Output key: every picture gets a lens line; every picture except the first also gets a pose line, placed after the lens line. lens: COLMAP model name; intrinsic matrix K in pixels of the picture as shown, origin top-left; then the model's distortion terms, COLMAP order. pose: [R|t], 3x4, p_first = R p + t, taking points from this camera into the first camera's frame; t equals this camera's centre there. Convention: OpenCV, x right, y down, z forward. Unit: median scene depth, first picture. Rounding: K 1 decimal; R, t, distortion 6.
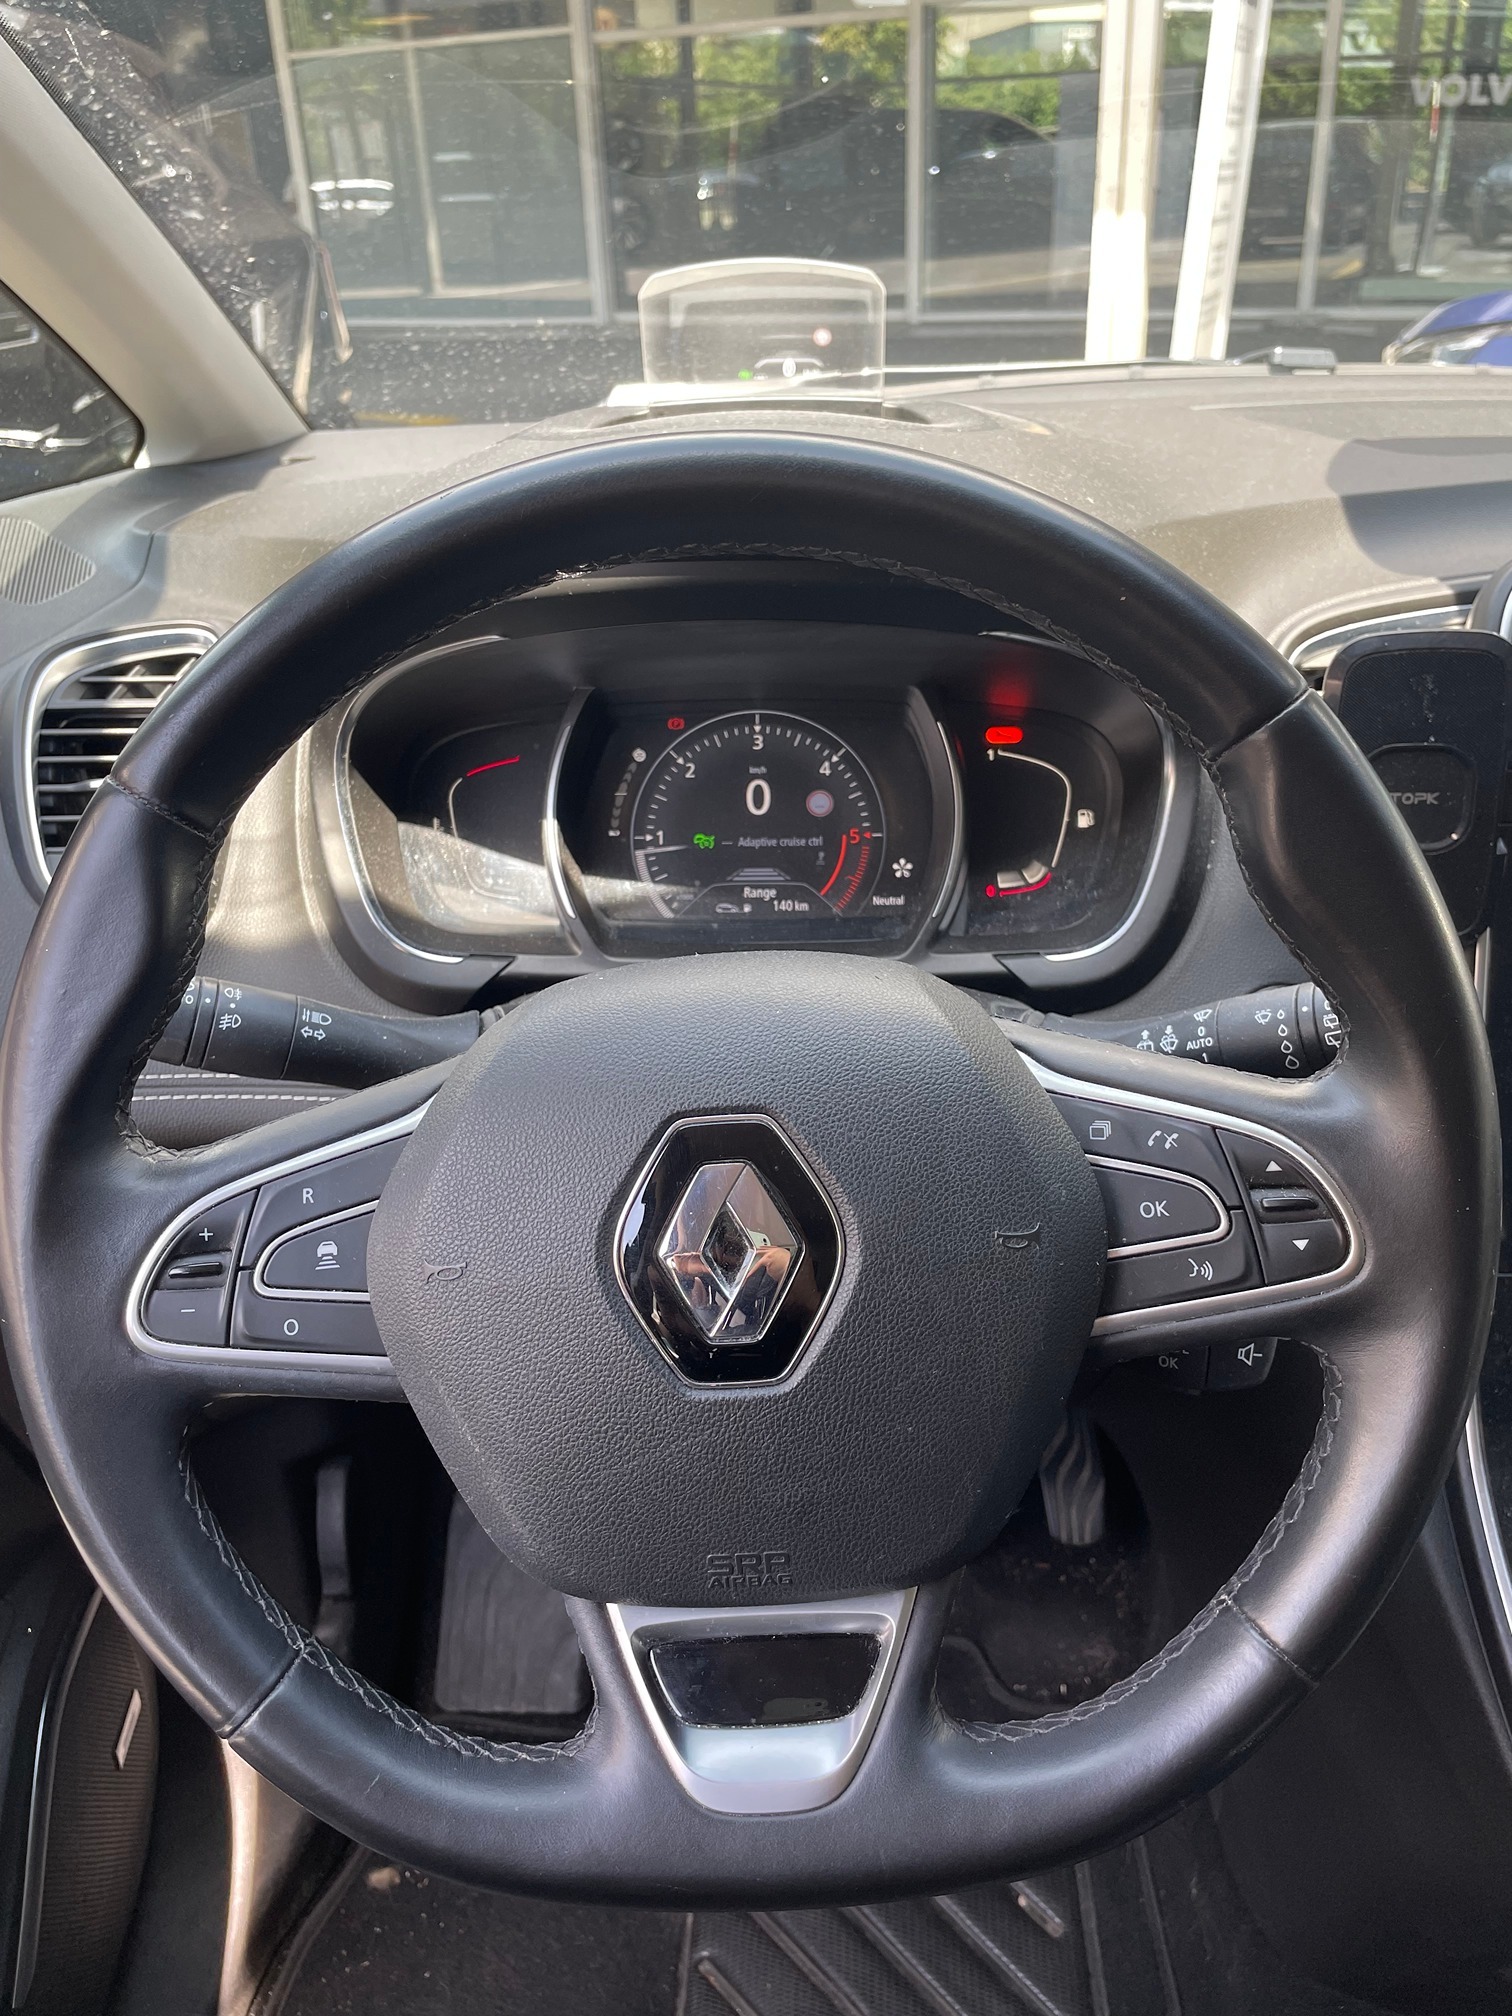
lens RADIAL K [[1574.4, 0, 762.9], [0, 1574.4, 994.6], [0, 0, 1]] dist [0.058079, -0.100766]
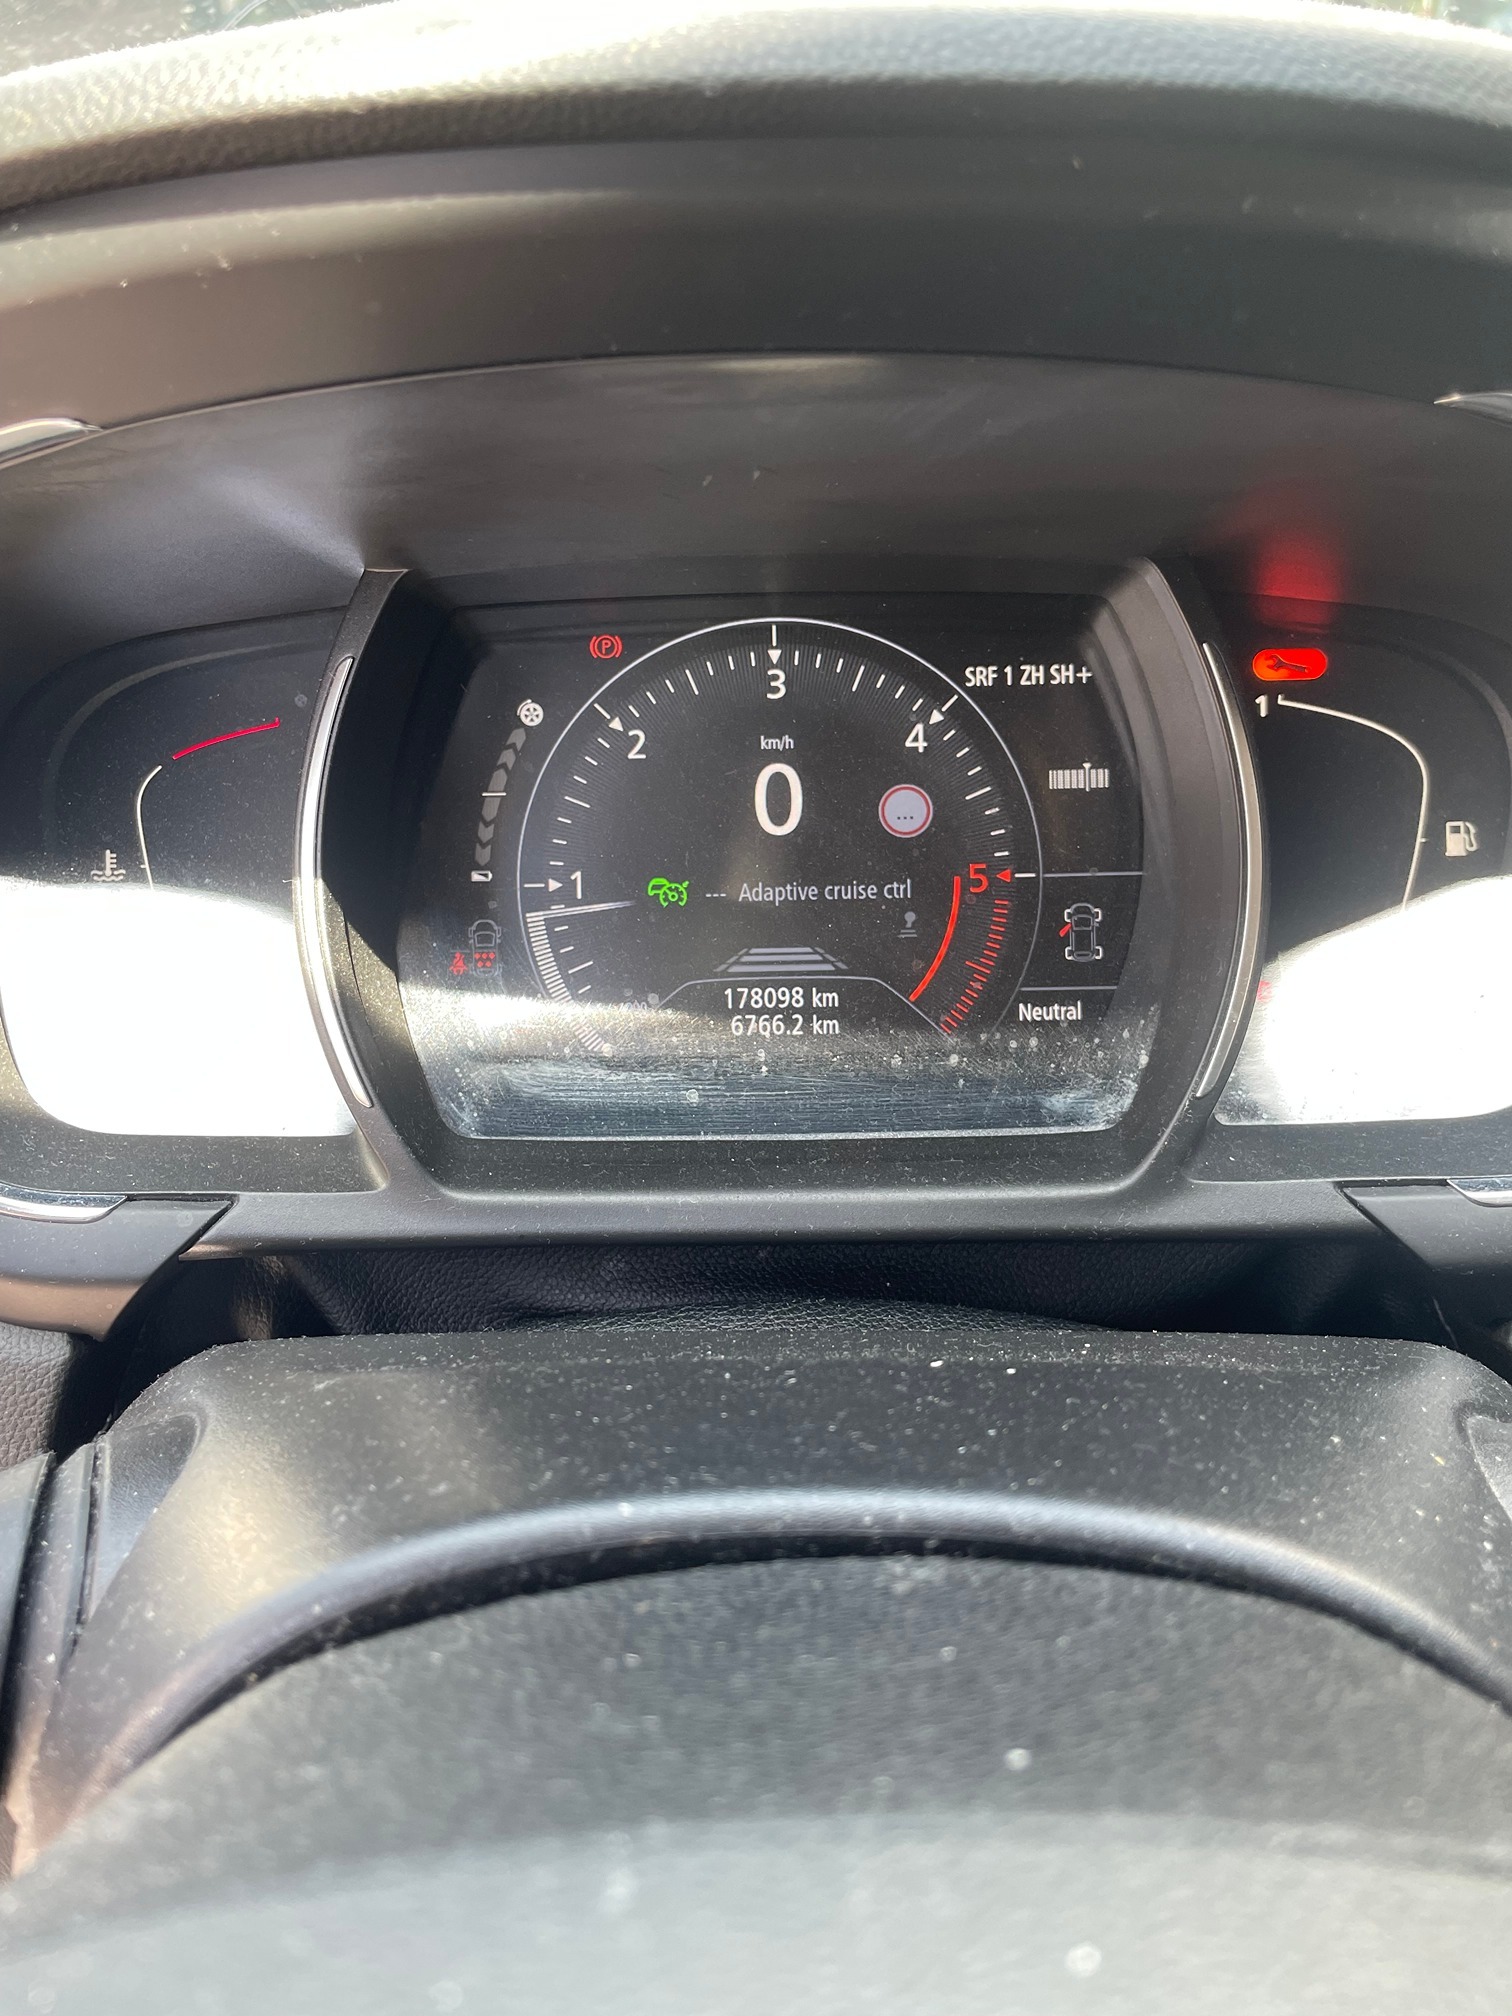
lens RADIAL K [[1574.4, 0, 765.9], [0, 1574.4, 974.6], [0, 0, 1]] dist [0.058079, -0.100766]
pose [[0.999815, -0.012760, 0.014359, -0.014449], [0.012030, 0.998684, 0.049853, -0.095494], [-0.014976, -0.049671, 0.998653, 0.513460]]
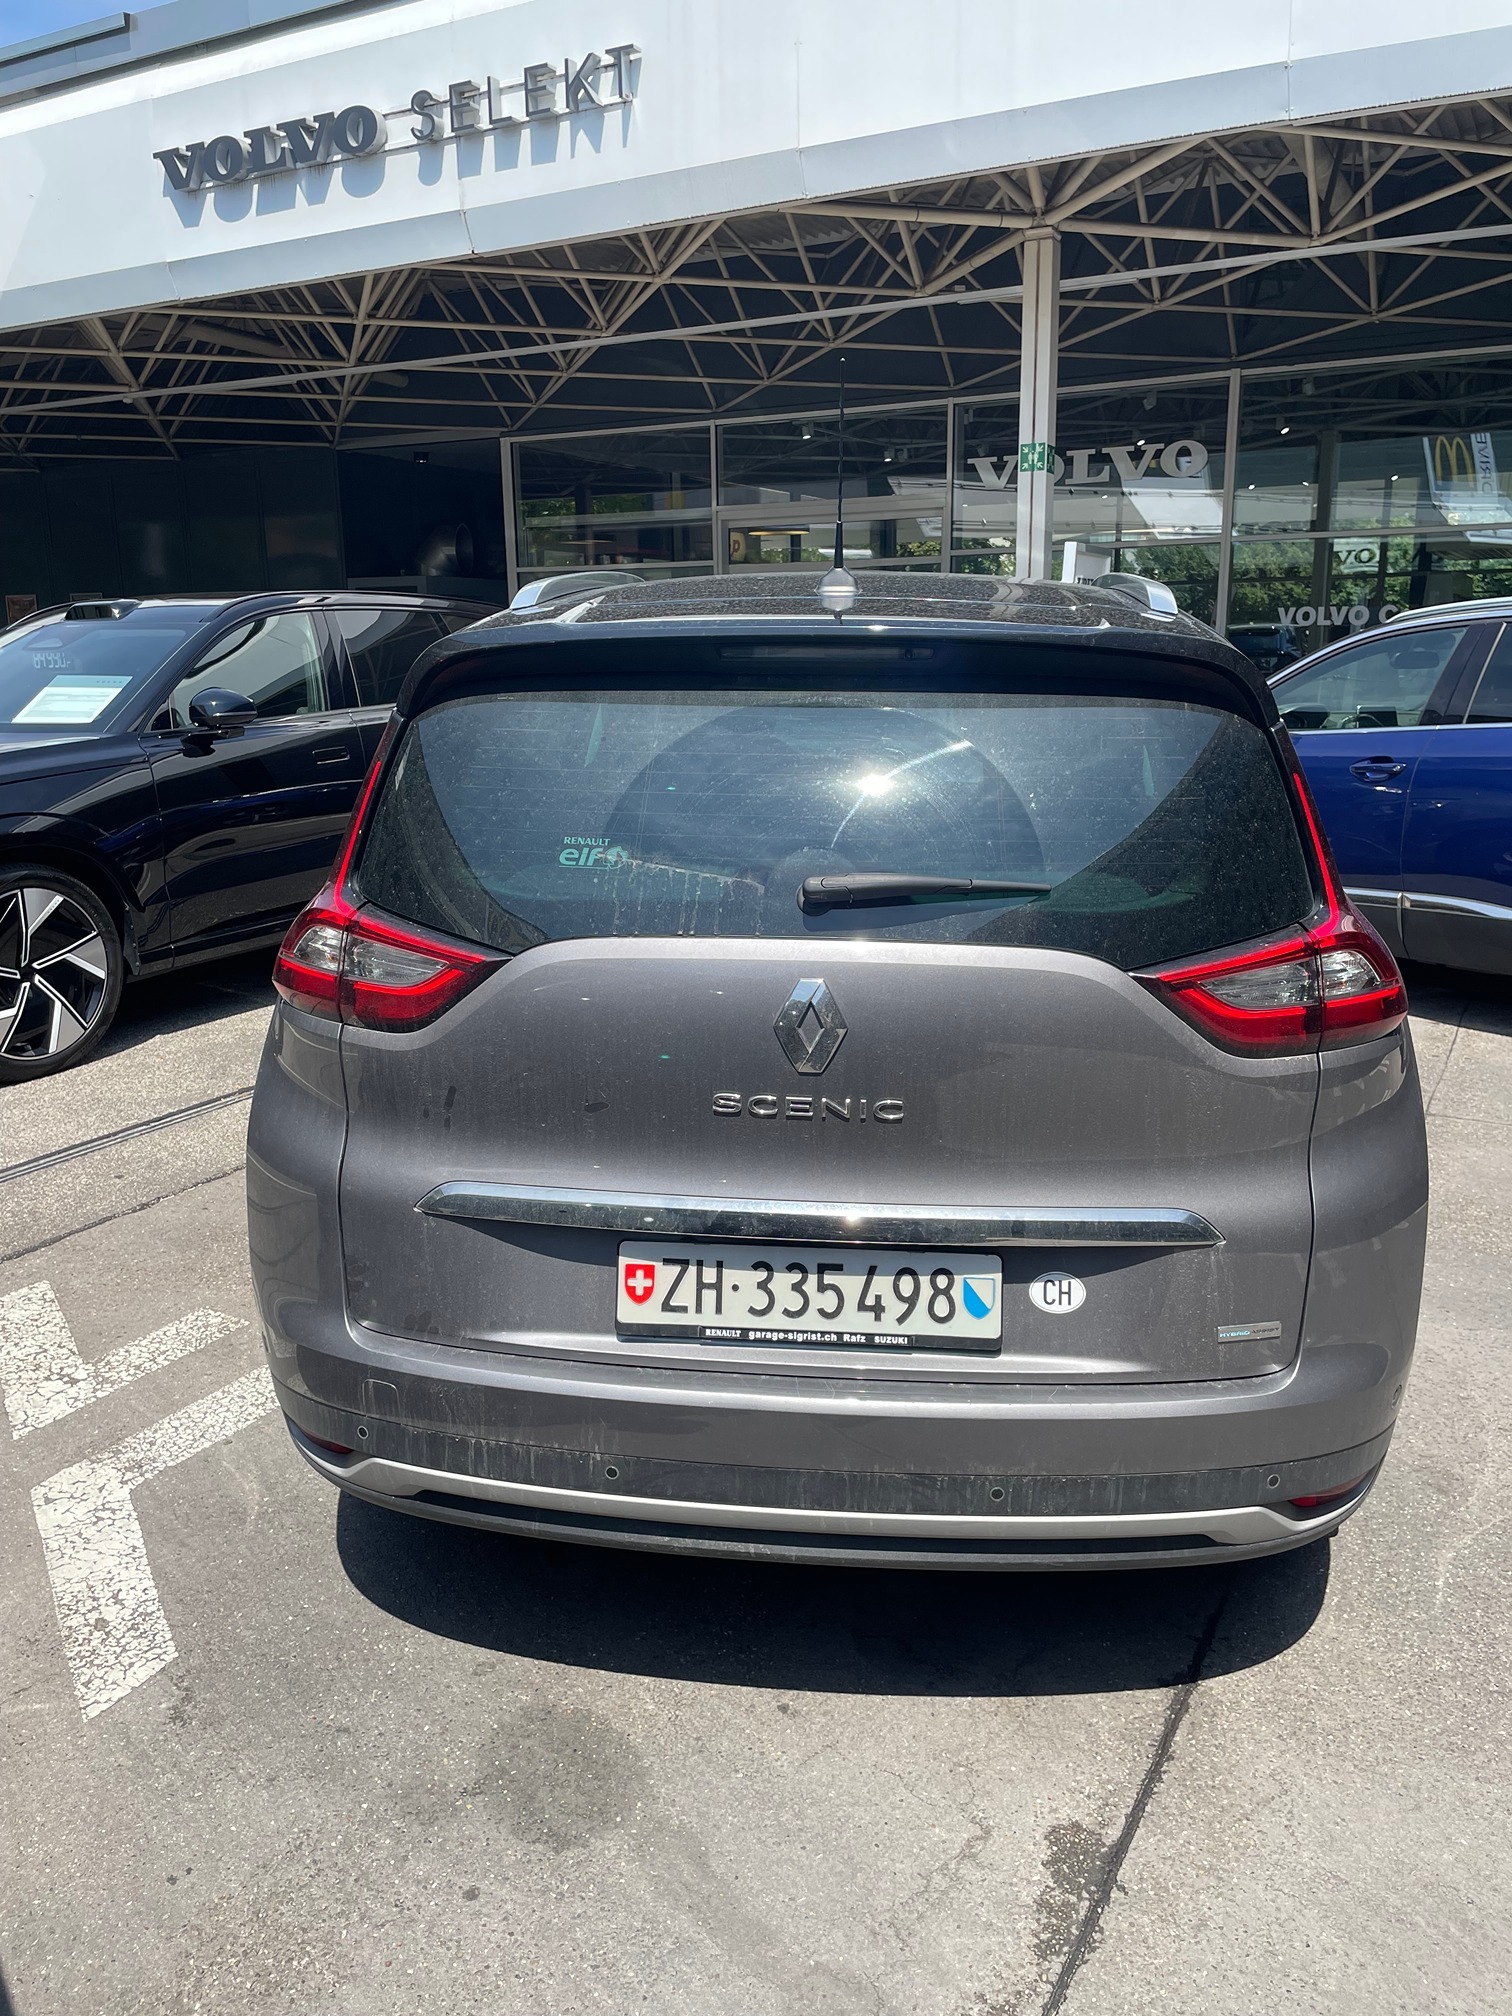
lens RADIAL K [[1574.4, 0, 805.5], [0, 1574.4, 998.5], [0, 0, 1]] dist [0.058079, -0.100766]
pose [[0.998818, 0.033925, -0.034806, 0.455908], [-0.041570, 0.967334, -0.250075, 2.319095], [0.025185, 0.251226, 0.967601, -5.043906]]
